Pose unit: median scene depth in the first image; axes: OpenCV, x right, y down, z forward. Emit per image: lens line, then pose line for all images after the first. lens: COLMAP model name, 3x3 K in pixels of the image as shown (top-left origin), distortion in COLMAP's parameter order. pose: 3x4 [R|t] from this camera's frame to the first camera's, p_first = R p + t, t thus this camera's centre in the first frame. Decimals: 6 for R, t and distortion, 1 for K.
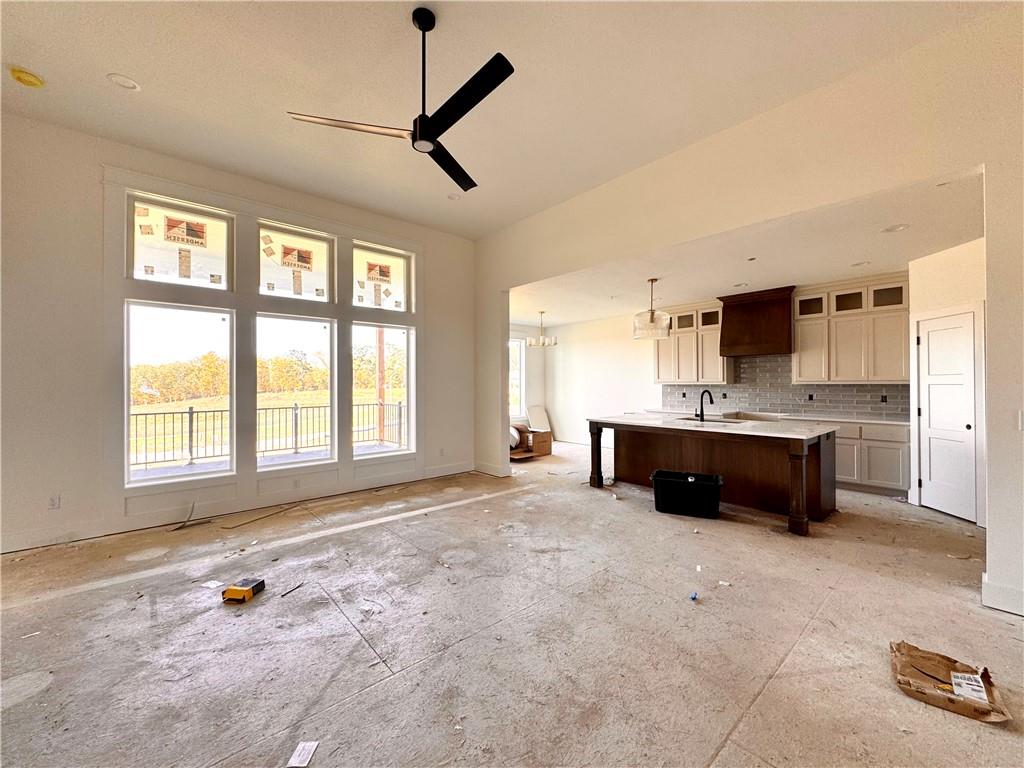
lens RADIAL K [[410.8, 0, 513.0], [0, 410.8, 382.9], [0, 0, 1]] dist [-0.005430, 0.000302]
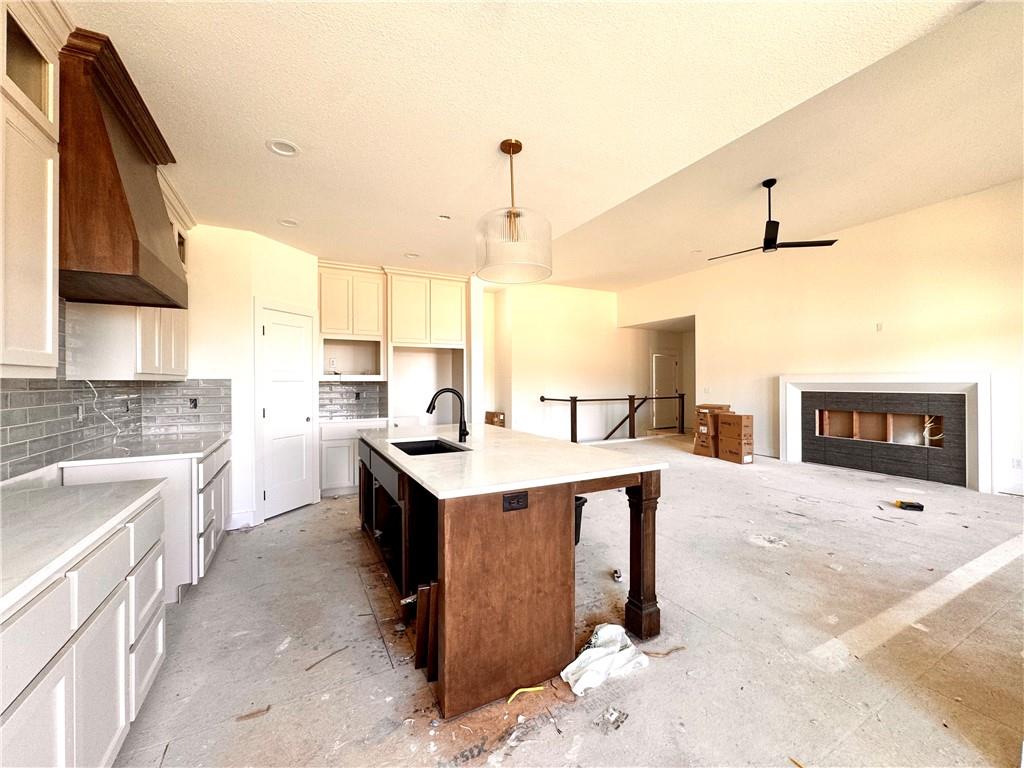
lens RADIAL K [[410.8, 0, 512.9], [0, 410.8, 382.7], [0, 0, 1]] dist [-0.005430, 0.000302]
pose [[-0.974147, 0.008374, 0.225759, 0.253168], [0.008243, 0.999965, -0.001526, 0.011242], [-0.225764, 0.000374, -0.974182, 1.529020]]
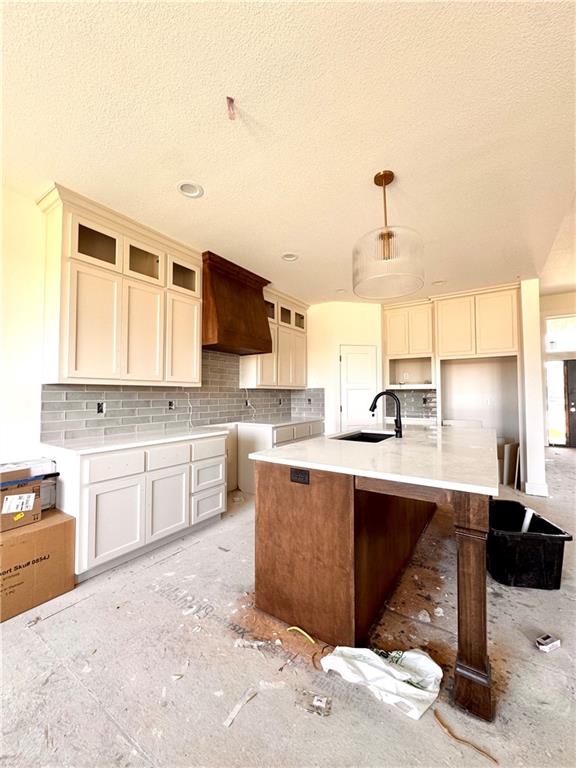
lens RADIAL K [[308.1, 0, 289.4], [0, 308.1, 384.2], [0, 0, 1]] dist [-0.005430, 0.000302]
pose [[-0.266326, 0.039084, 0.963090, 0.011620], [0.002473, 0.999202, -0.039866, 0.025349], [-0.963880, -0.008236, -0.266210, 1.292039]]
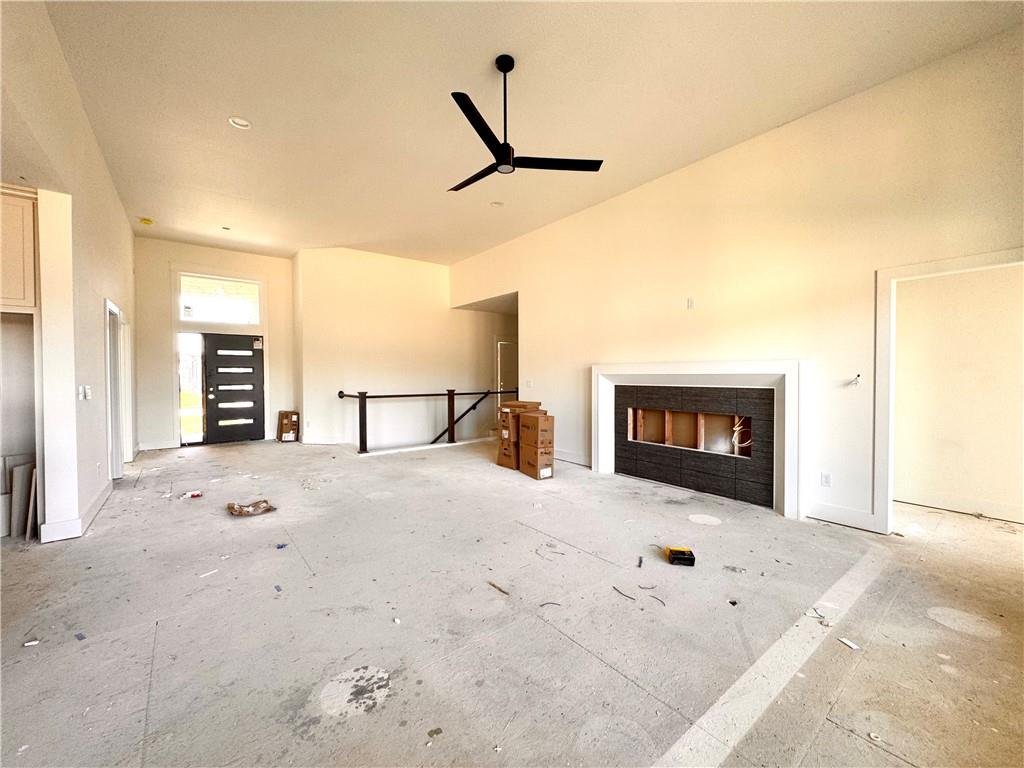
lens RADIAL K [[410.8, 0, 512.5], [0, 410.8, 382.8], [0, 0, 1]] dist [-0.005430, 0.000302]
pose [[-0.998812, 0.005057, 0.048471, -0.145394], [0.005926, 0.999824, 0.017794, 0.018569], [-0.048373, 0.018060, -0.998666, 1.100557]]
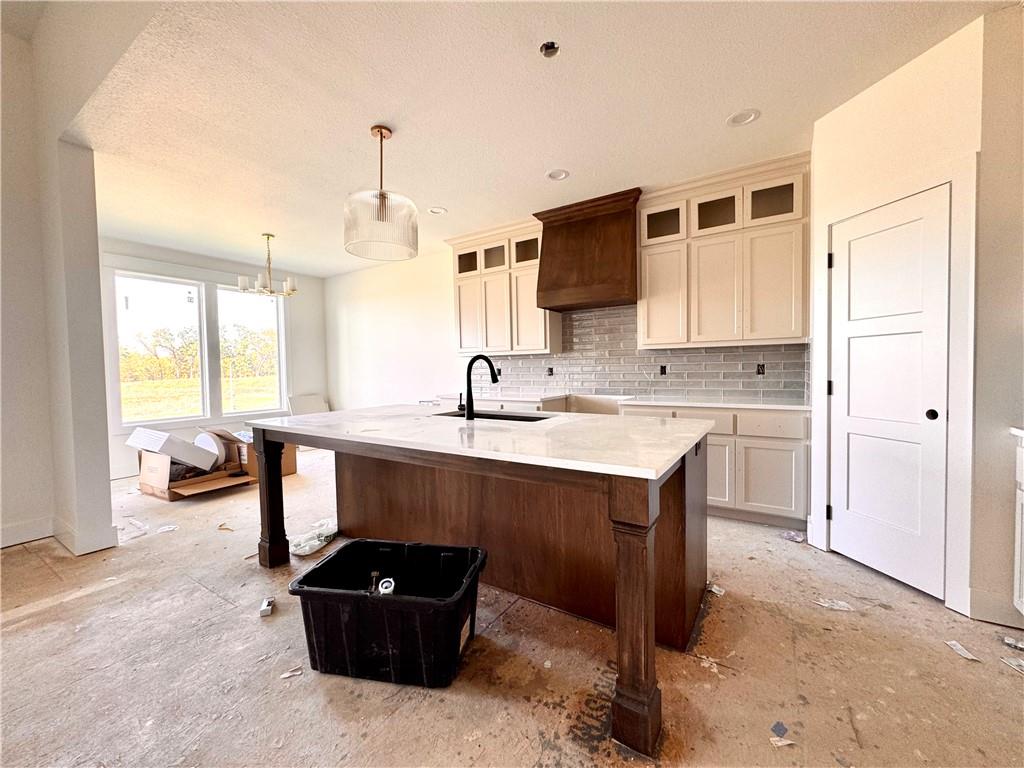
lens RADIAL K [[410.8, 0, 512.8], [0, 410.8, 383.0], [0, 0, 1]] dist [-0.005430, 0.000302]
pose [[0.960350, -0.023802, 0.277780, 0.369265], [0.013734, 0.999178, 0.038137, 0.032830], [-0.278459, -0.032810, 0.959887, 0.513749]]
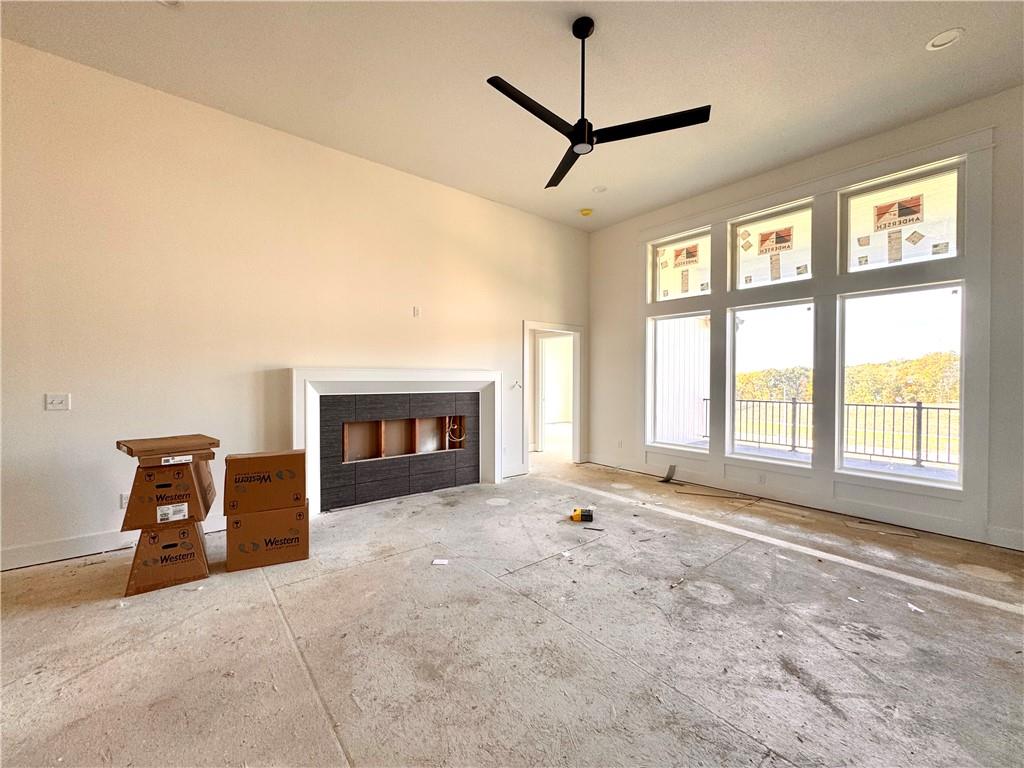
lens RADIAL K [[410.8, 0, 511.6], [0, 410.8, 380.0], [0, 0, 1]] dist [-0.005430, 0.000302]
pose [[-0.034733, 0.010139, -0.999345, 0.427031], [-0.002095, 0.999946, 0.010218, 0.005830], [0.999394, 0.002449, -0.034710, 0.422316]]
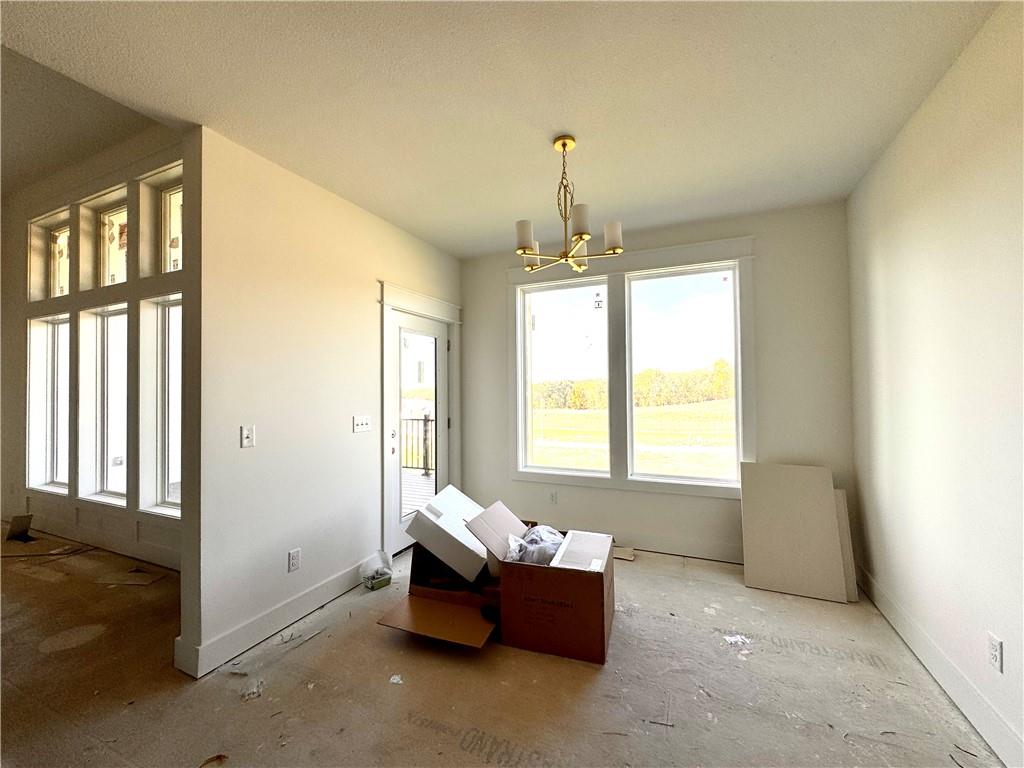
lens RADIAL K [[410.8, 0, 503.8], [0, 410.8, 384.4], [0, 0, 1]] dist [-0.005430, 0.000302]
pose [[0.419379, -0.012534, -0.907724, 0.475936], [0.010263, 0.999906, -0.009065, -0.002636], [0.907753, -0.005514, 0.419469, 1.302855]]
